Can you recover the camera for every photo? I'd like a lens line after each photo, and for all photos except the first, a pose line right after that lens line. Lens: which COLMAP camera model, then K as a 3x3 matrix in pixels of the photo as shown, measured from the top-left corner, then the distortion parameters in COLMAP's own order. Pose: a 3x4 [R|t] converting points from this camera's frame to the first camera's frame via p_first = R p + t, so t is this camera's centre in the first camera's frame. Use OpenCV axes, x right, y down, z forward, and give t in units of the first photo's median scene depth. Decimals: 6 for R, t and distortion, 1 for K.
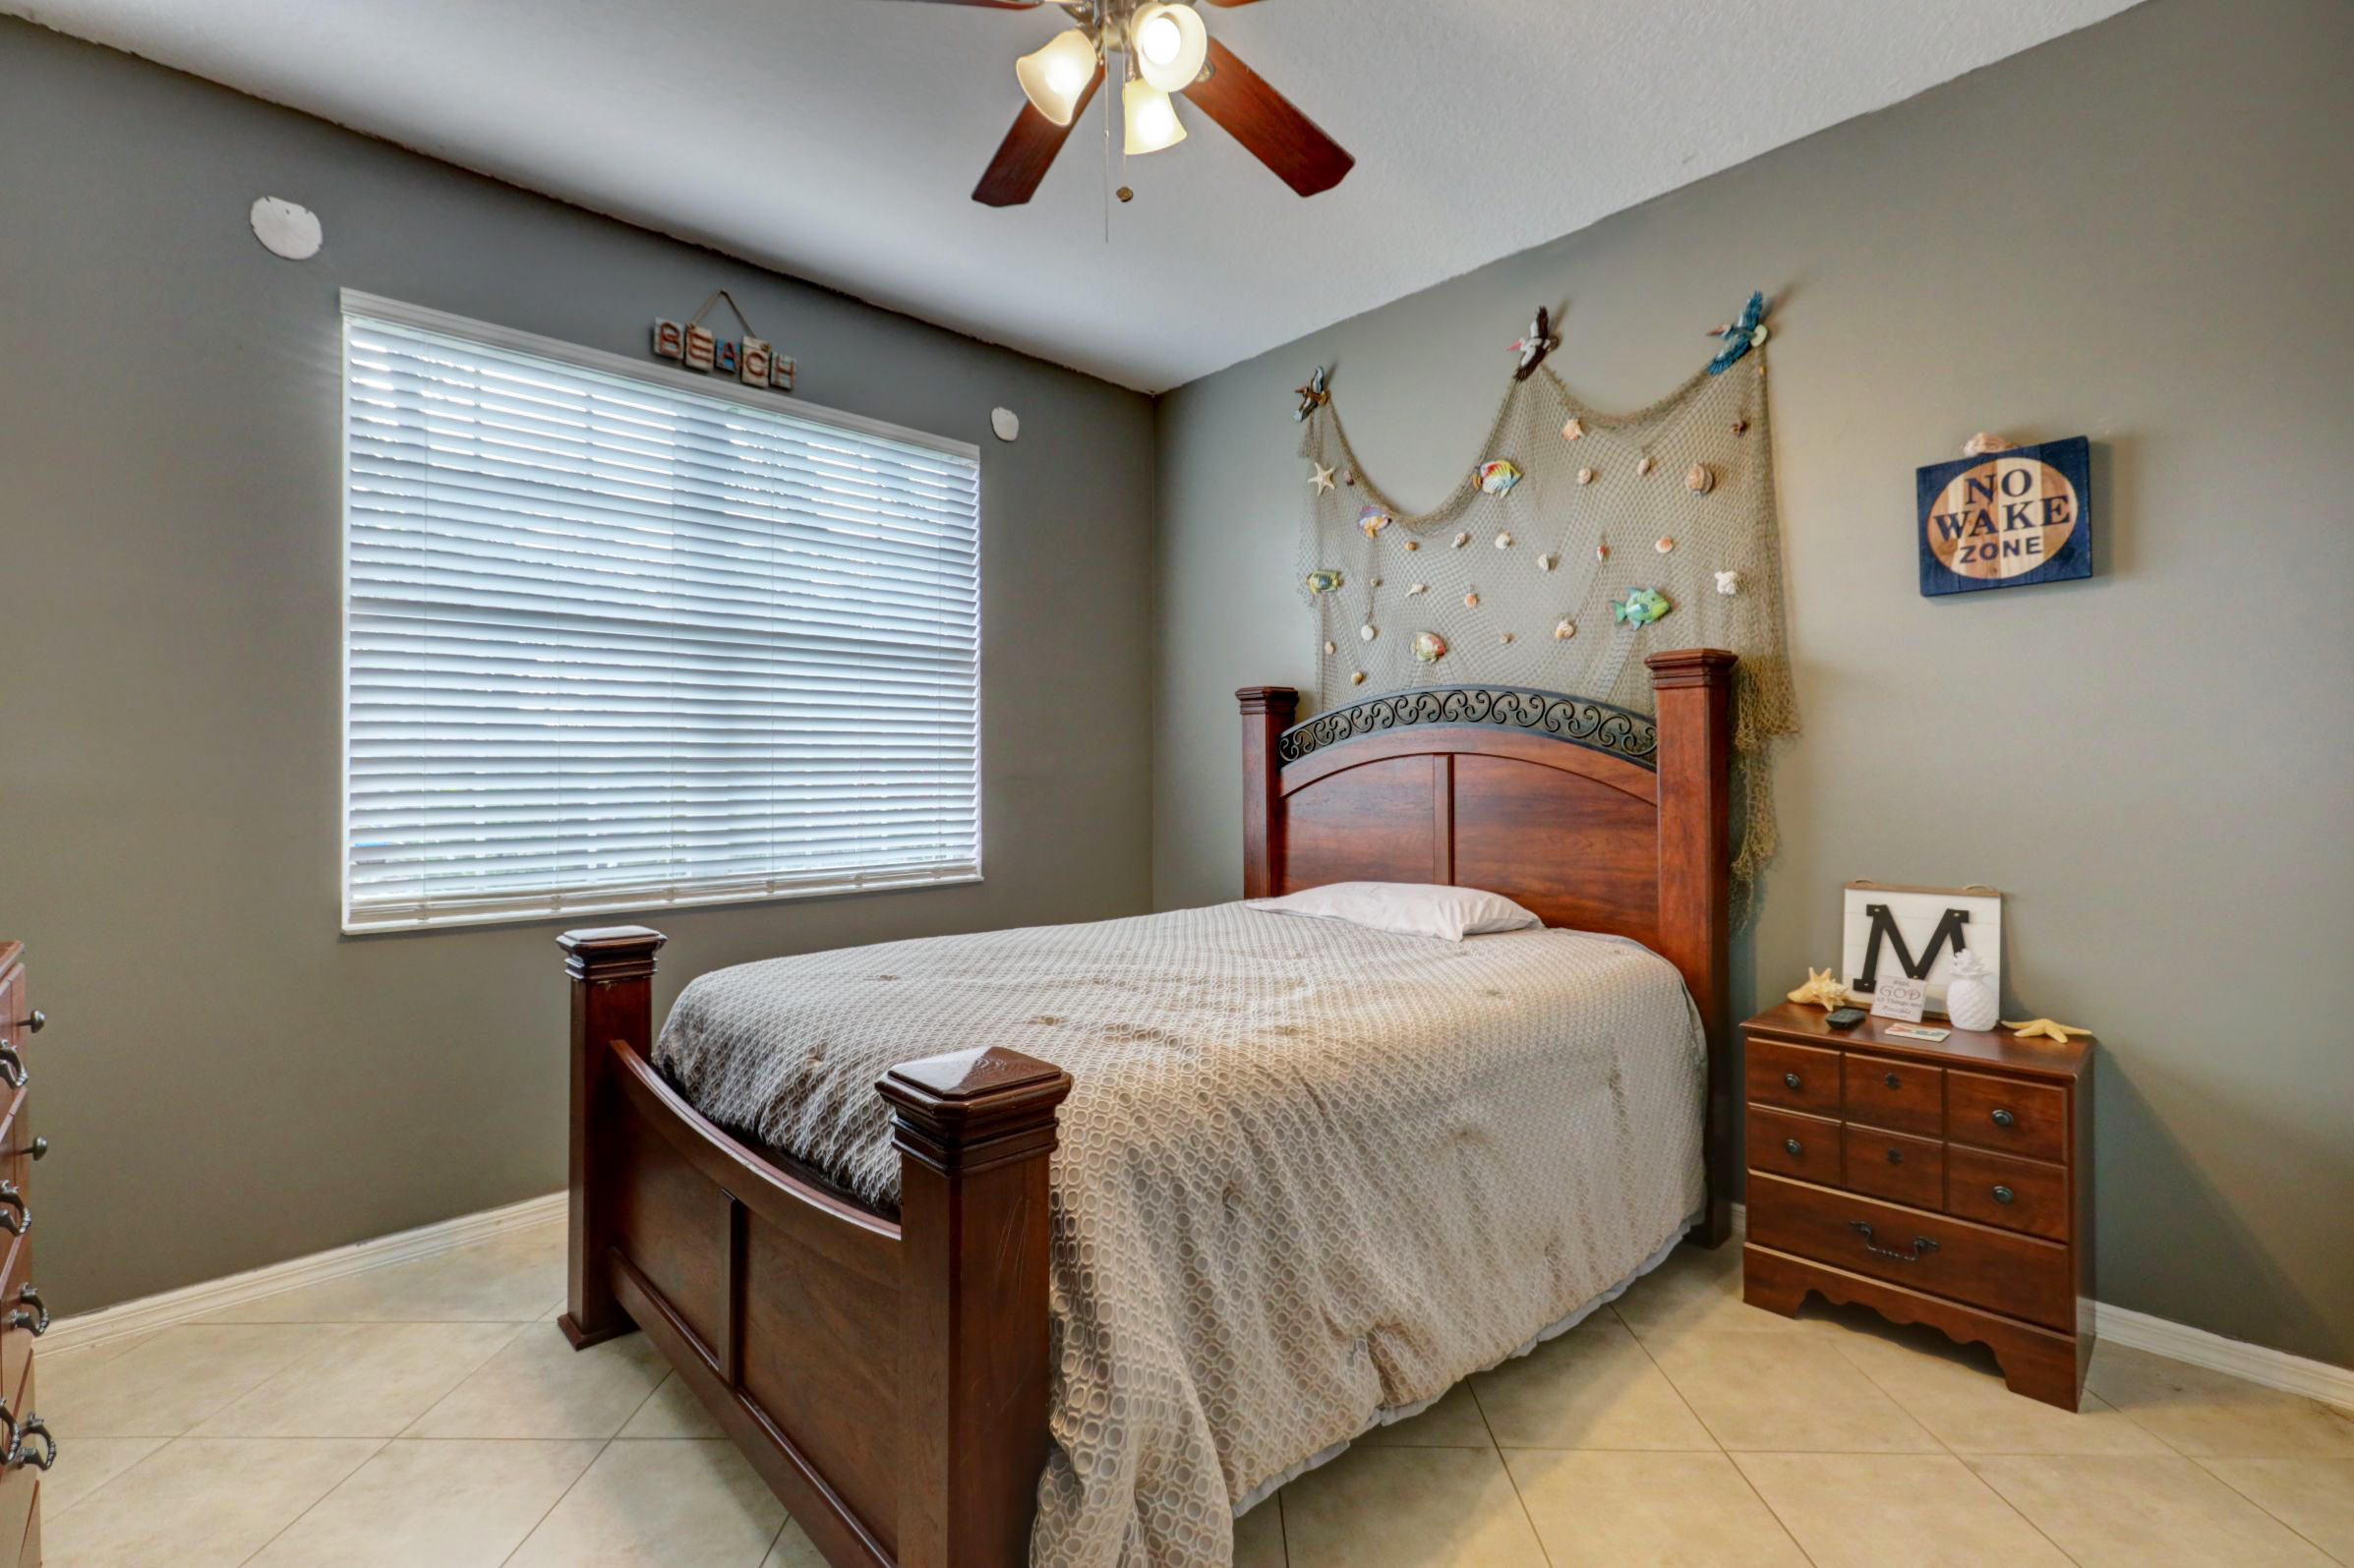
lens RADIAL K [[1060.3, 0, 1178.0], [0, 1060.3, 776.1], [0, 0, 1]] dist [0.005803, 0.000514]
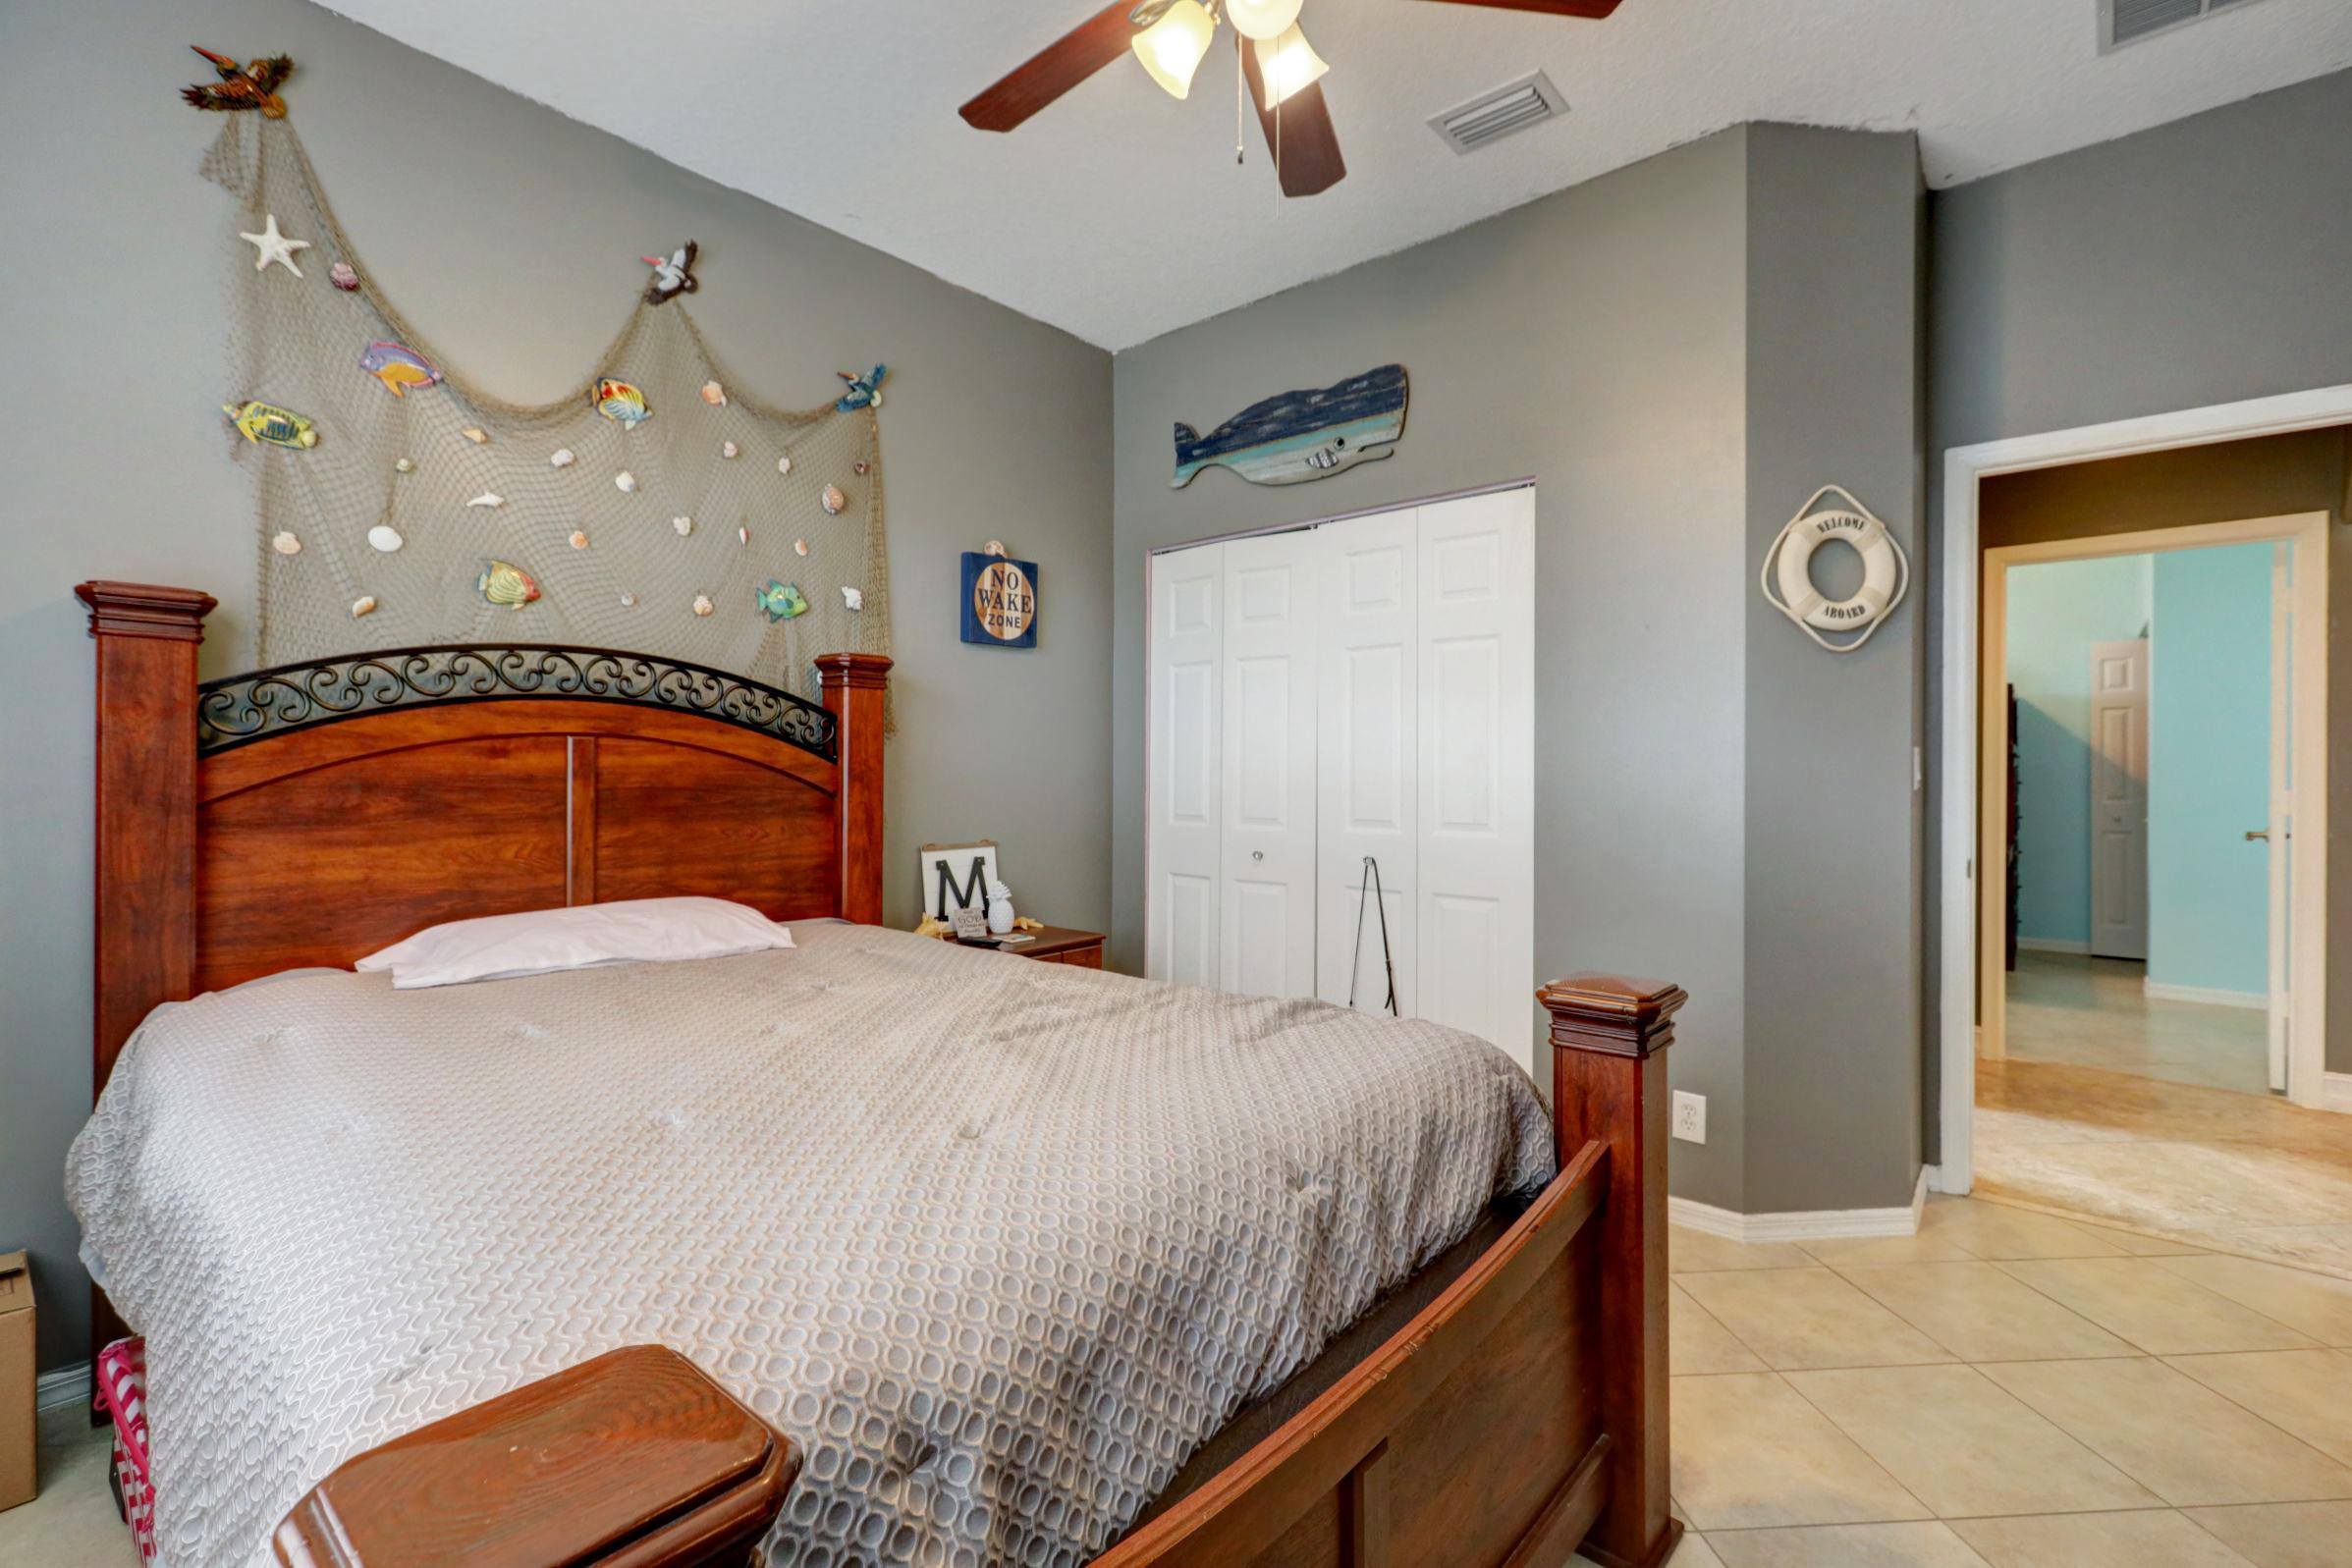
lens RADIAL K [[1059.4, 0, 1177.0], [0, 1059.4, 775.1], [0, 0, 1]] dist [0.005803, 0.000514]
pose [[-0.103869, -0.007334, 0.994564, -0.652358], [-0.007704, 0.999949, 0.006569, -0.000205], [-0.994561, -0.006980, -0.103920, 0.751399]]
